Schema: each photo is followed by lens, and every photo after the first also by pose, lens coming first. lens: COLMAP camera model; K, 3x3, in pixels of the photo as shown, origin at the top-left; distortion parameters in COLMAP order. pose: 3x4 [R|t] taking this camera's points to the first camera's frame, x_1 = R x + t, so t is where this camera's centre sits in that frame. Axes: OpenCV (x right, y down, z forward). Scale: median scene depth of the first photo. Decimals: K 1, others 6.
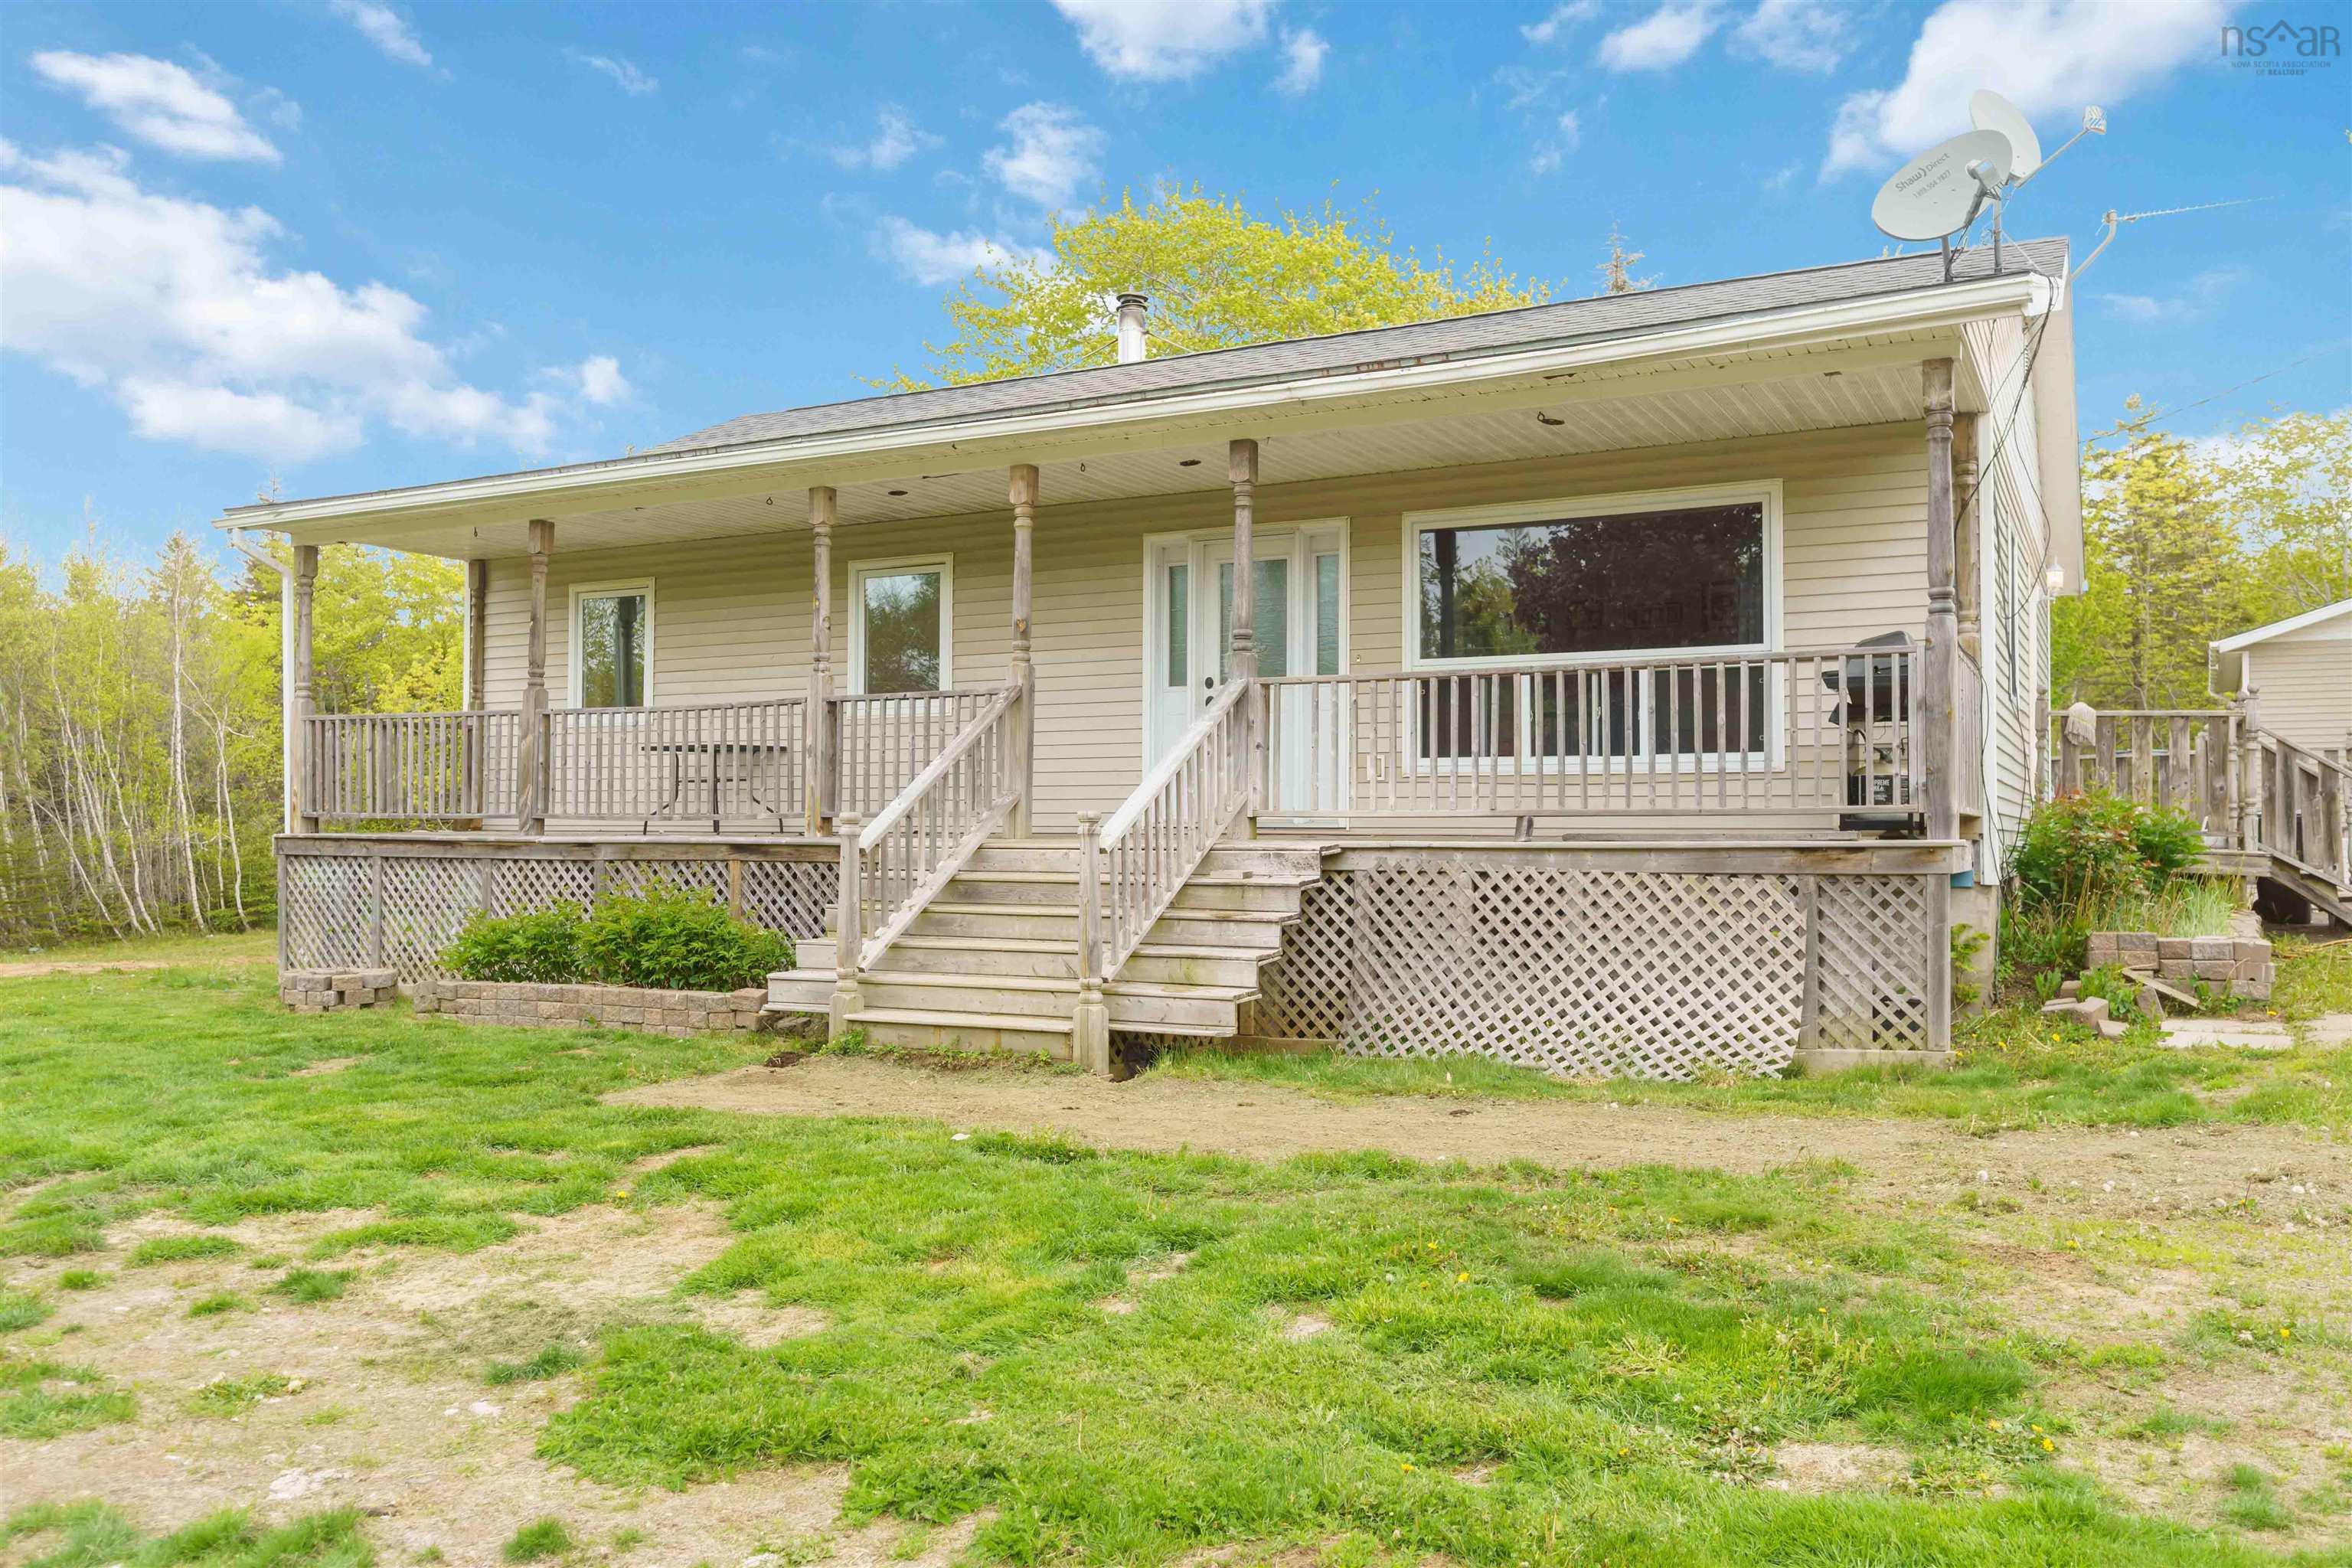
lens RADIAL K [[1741.9, 0, 1210.3], [0, 1741.9, 781.1], [0, 0, 1]] dist [0.006370, 0.002328]
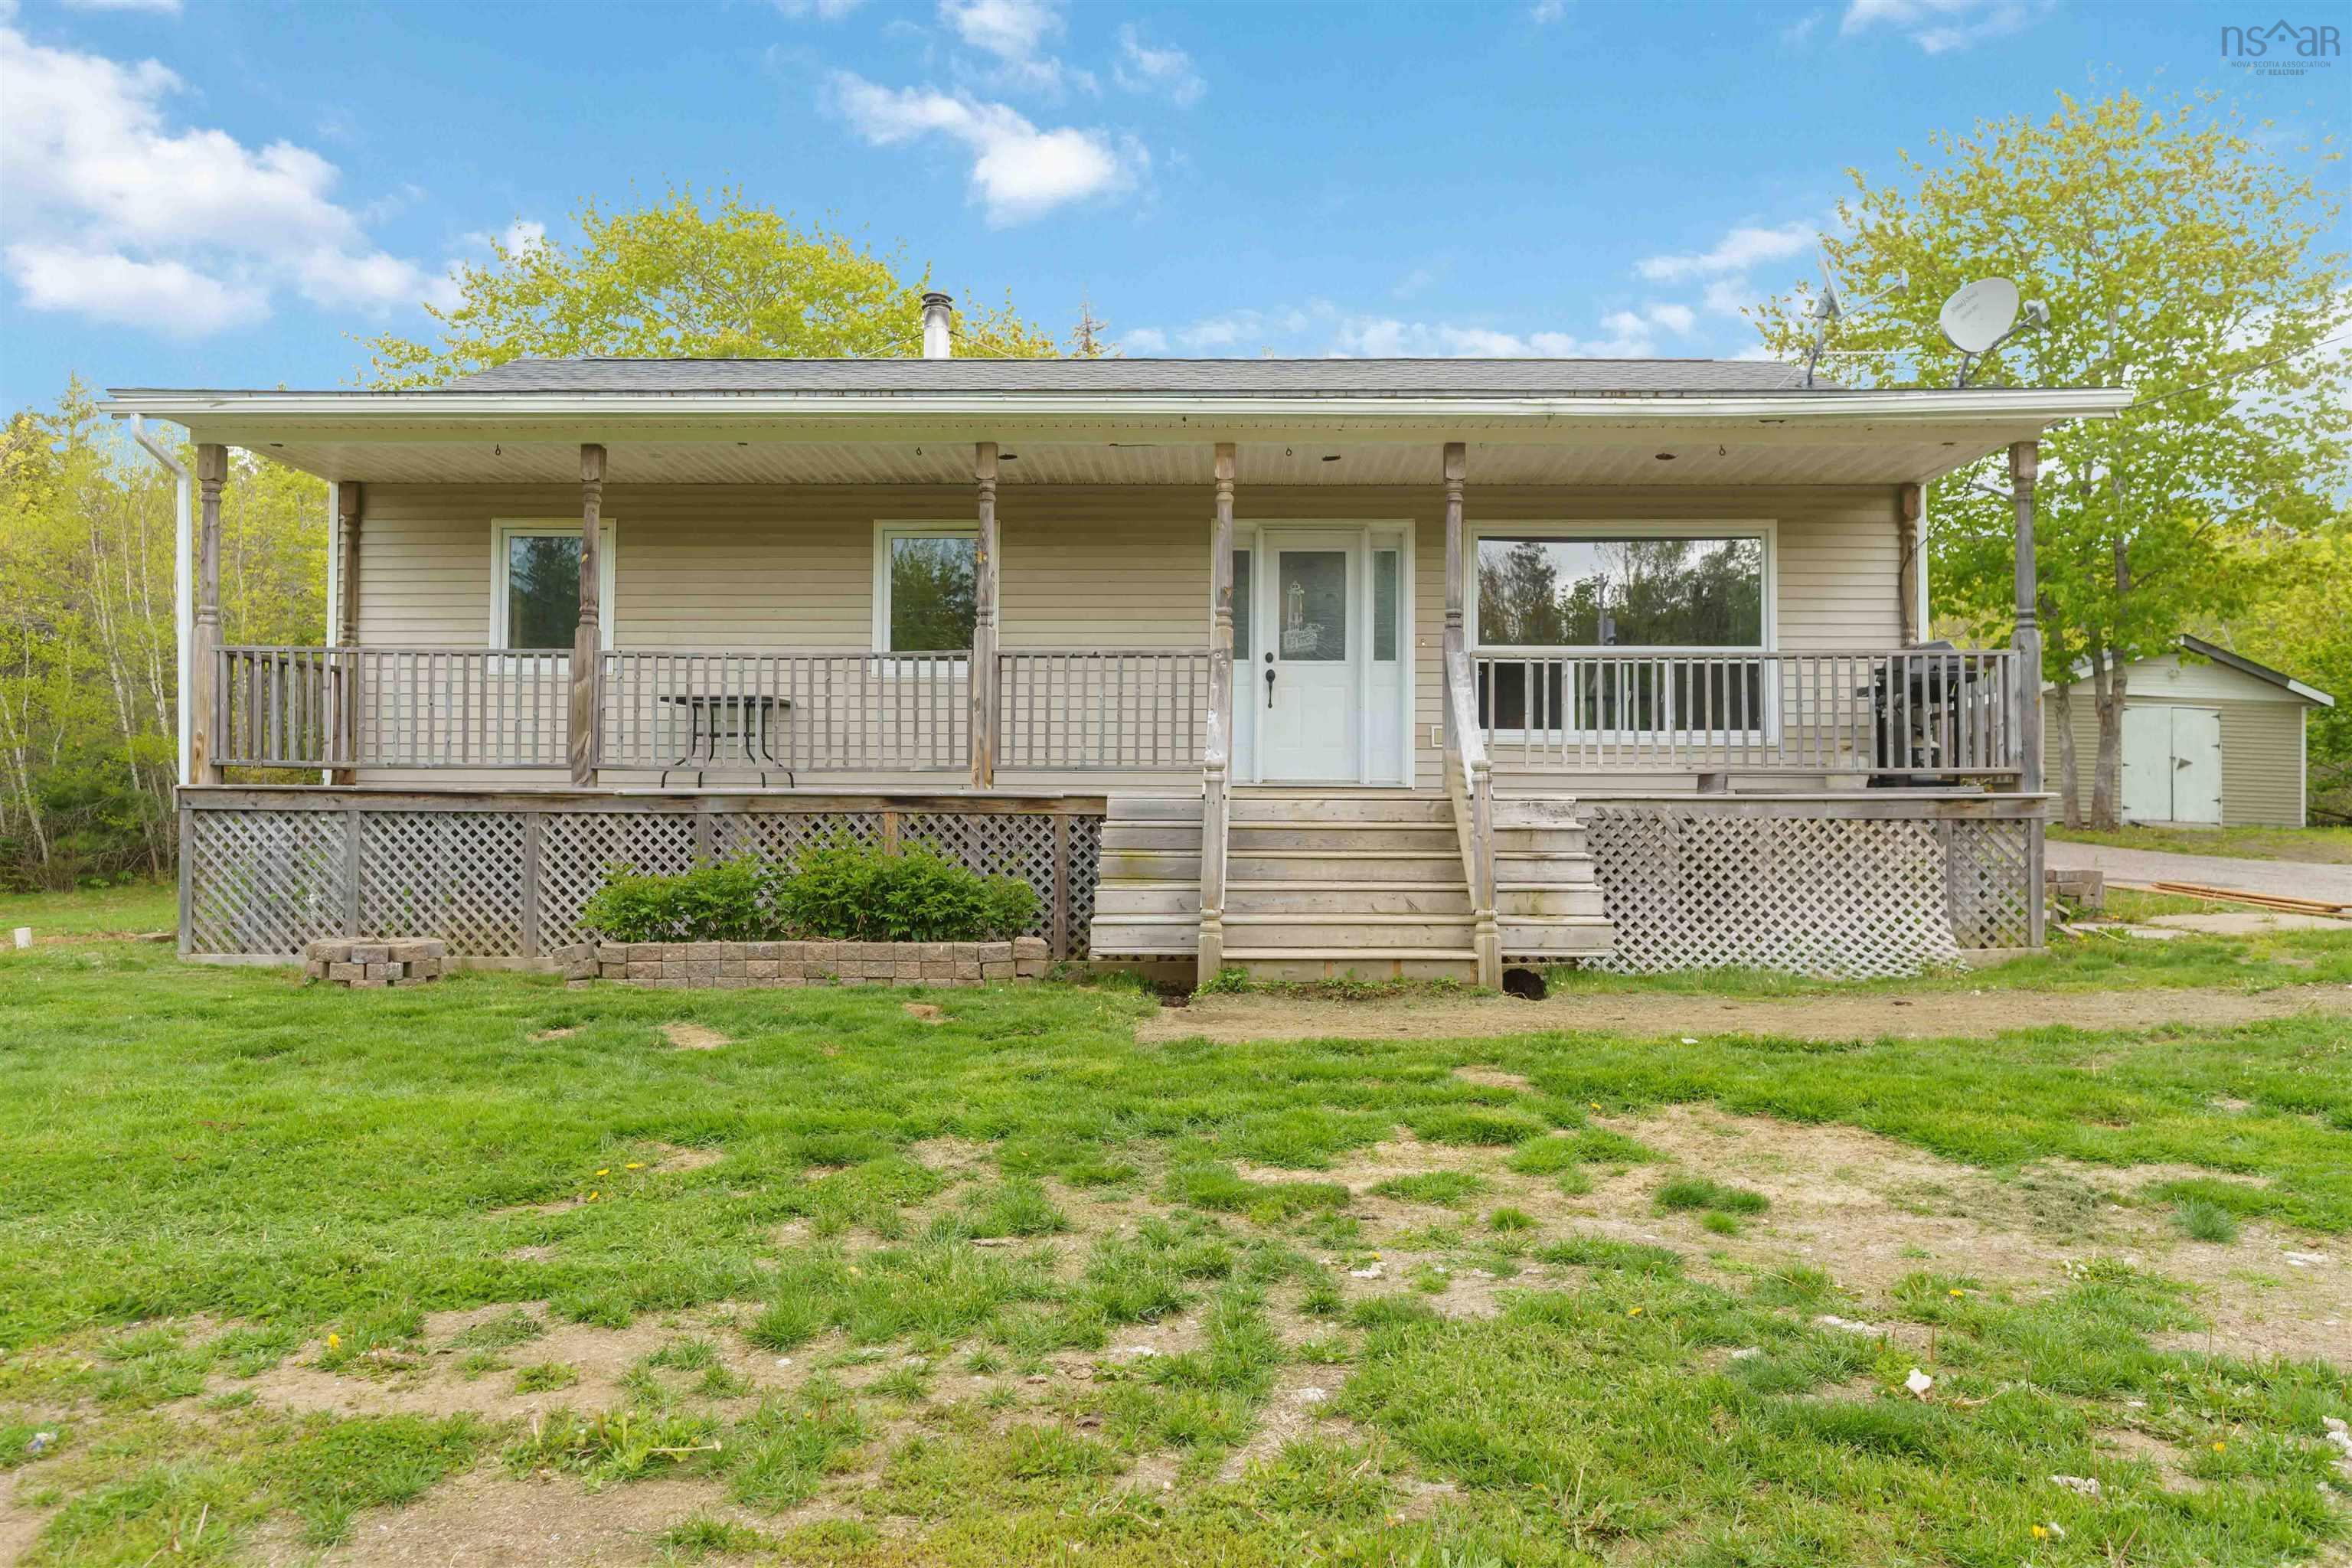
lens RADIAL K [[1527.7, 0, 1168.3], [0, 1527.7, 780.0], [0, 0, 1]] dist [0.003240, -0.001948]
pose [[0.897481, 0.015316, 0.440786, -0.563793], [-0.016002, 0.999870, -0.002163, 0.028946], [-0.440762, -0.005112, 0.897609, 0.174138]]
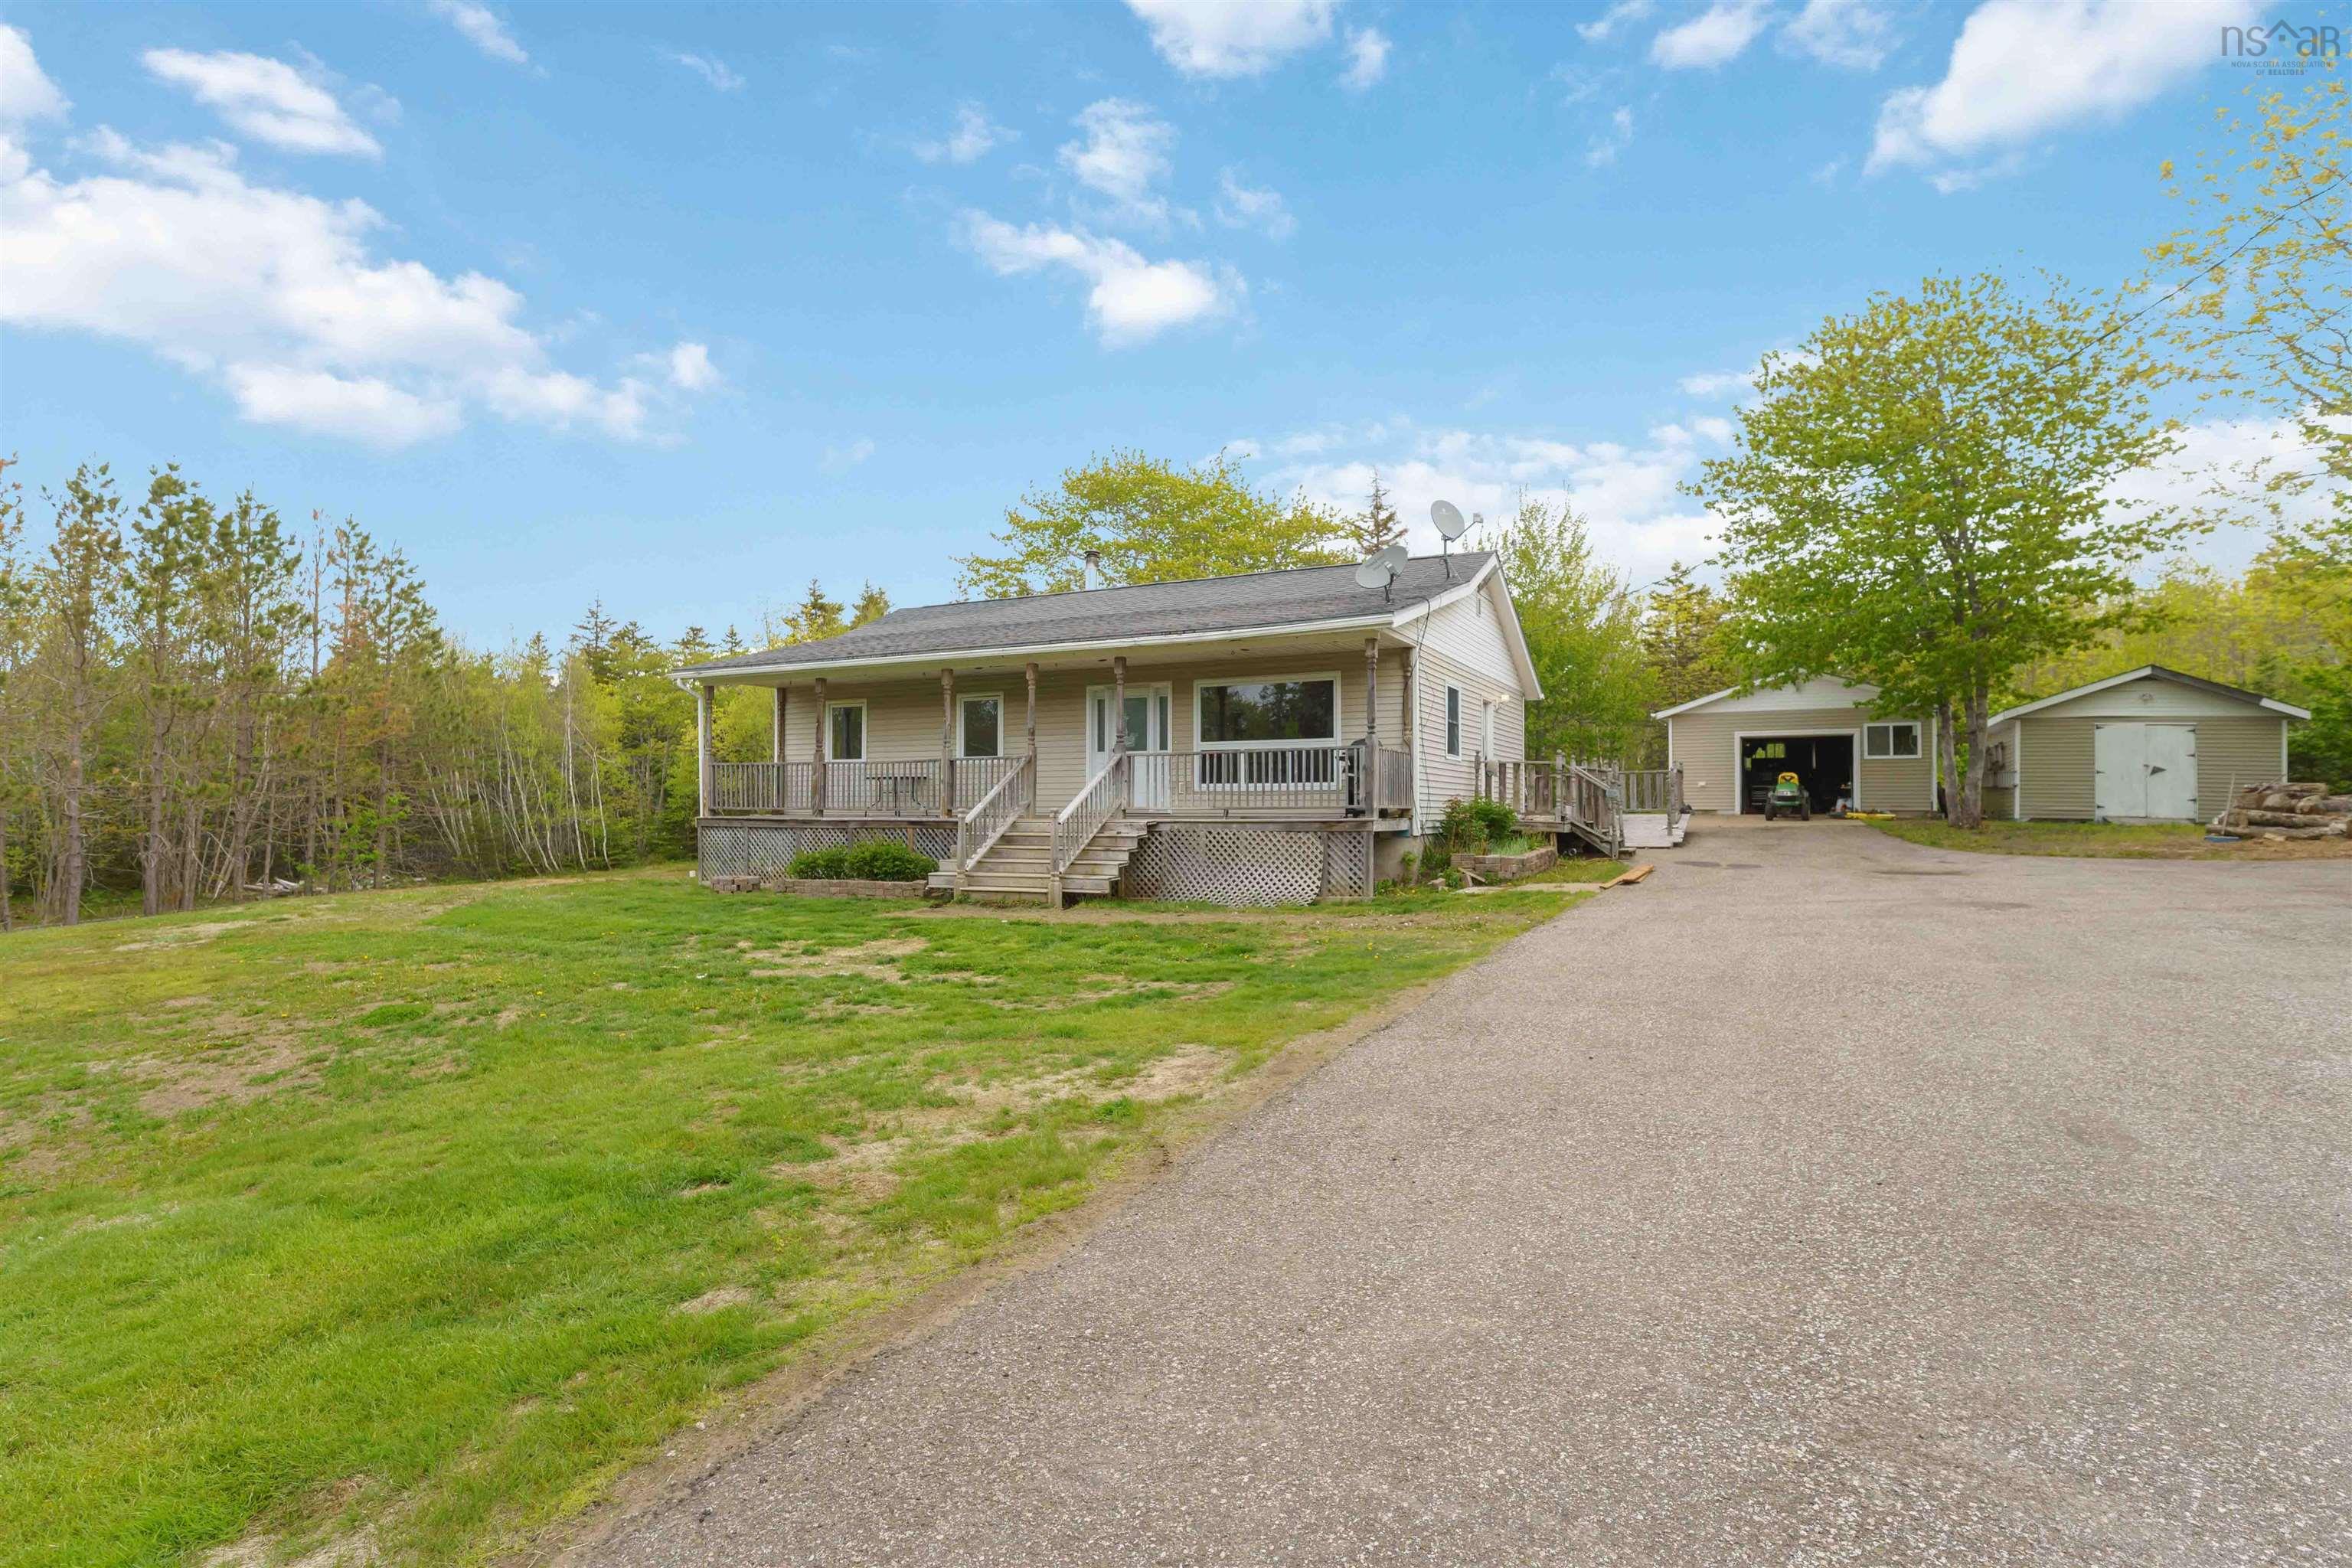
lens RADIAL K [[1125.9, 0, 1196.0], [0, 1125.9, 780.8], [0, 0, 1]] dist [0.001045, -0.002395]
pose [[0.999845, -0.002814, 0.017392, 0.094284], [0.002764, 0.999992, 0.002883, -0.023601], [-0.017400, -0.002835, 0.999845, -0.575389]]
